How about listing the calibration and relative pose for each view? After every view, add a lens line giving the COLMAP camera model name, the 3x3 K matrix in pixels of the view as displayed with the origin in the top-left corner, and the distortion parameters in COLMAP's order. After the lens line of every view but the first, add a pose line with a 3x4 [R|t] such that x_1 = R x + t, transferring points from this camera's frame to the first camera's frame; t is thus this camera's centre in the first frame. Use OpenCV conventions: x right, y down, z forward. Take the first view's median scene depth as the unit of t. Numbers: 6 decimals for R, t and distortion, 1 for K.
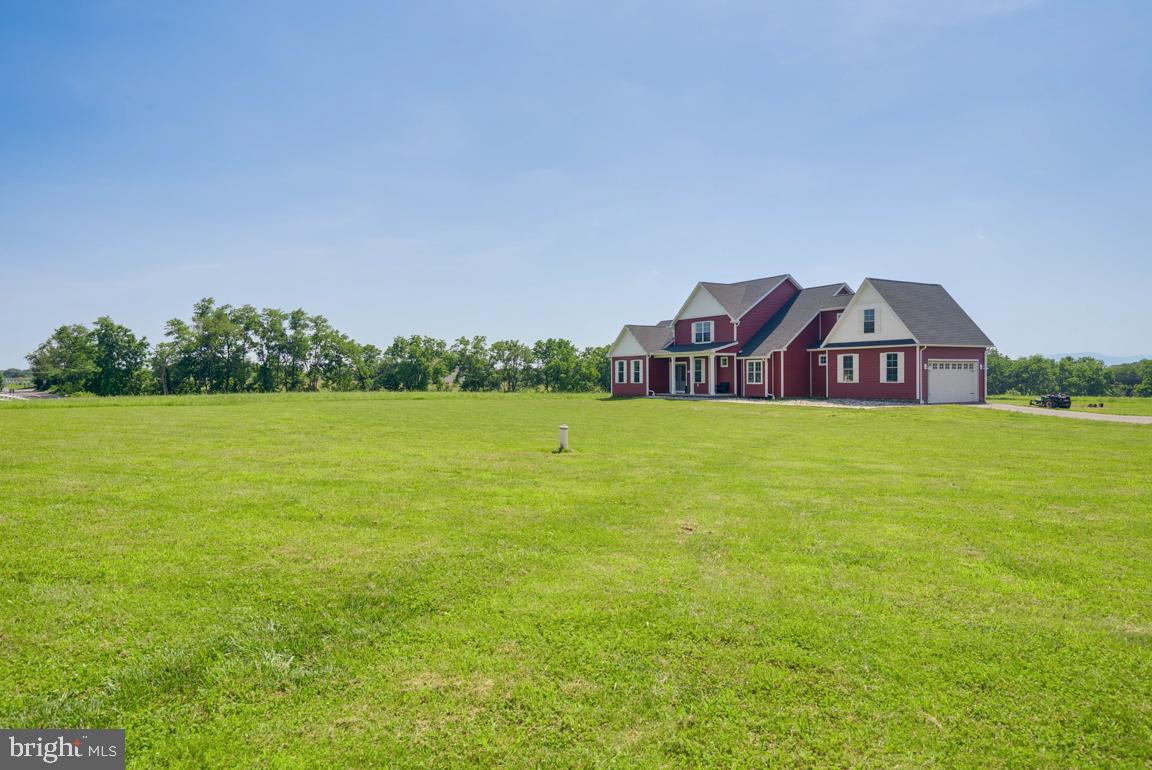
lens RADIAL K [[749.5, 0, 576.0], [0, 749.5, 385.0], [0, 0, 1]] dist [0.036315, 0.000520]
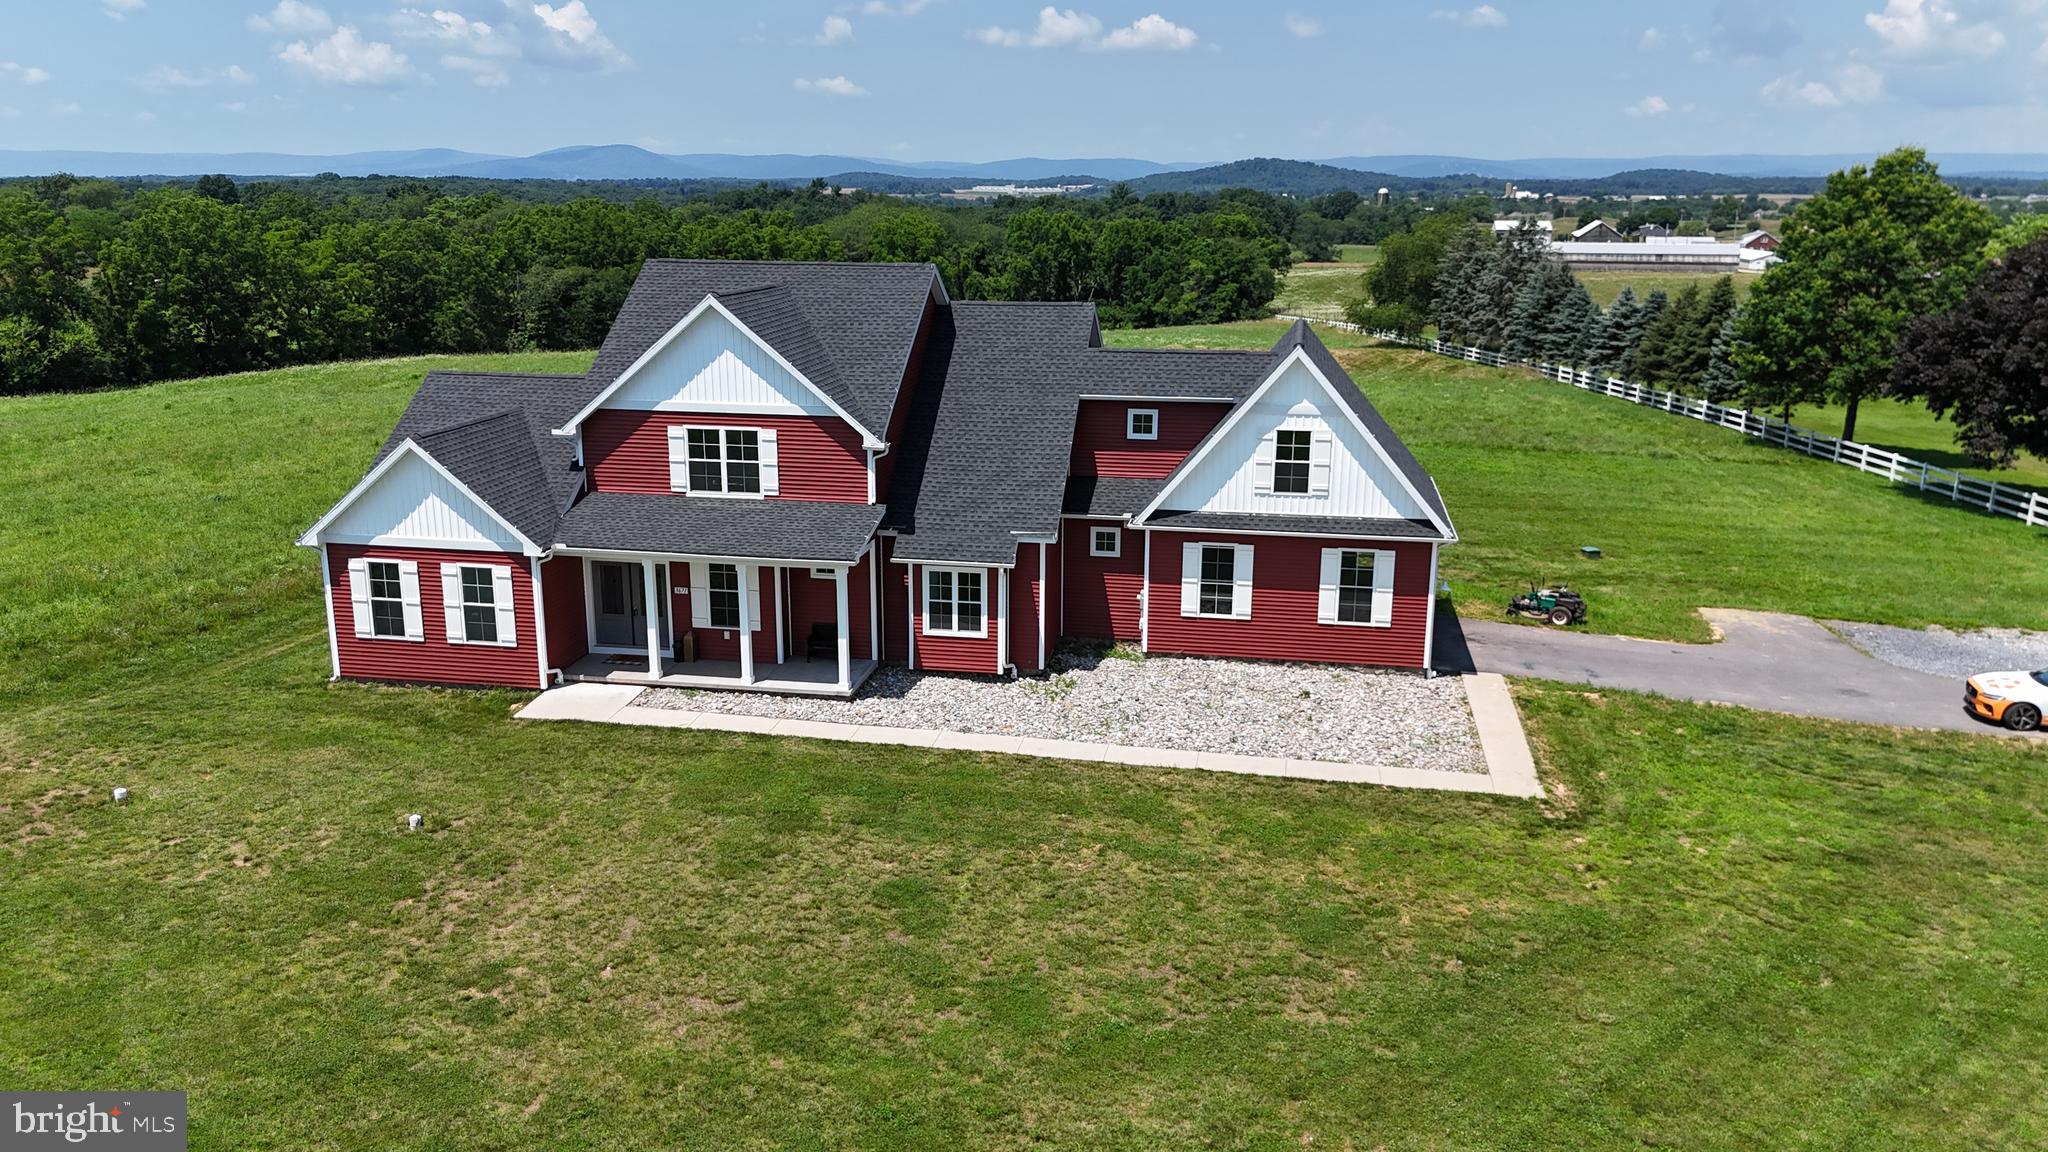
lens RADIAL K [[1531.7, 0, 1018.8], [0, 1531.7, 571.0], [0, 0, 1]] dist [0.085593, -0.100626]
pose [[0.656953, -0.176430, 0.732997, -0.234182], [-0.001215, 0.971984, 0.235043, -0.187339], [-0.753930, -0.155303, 0.638334, 0.545003]]
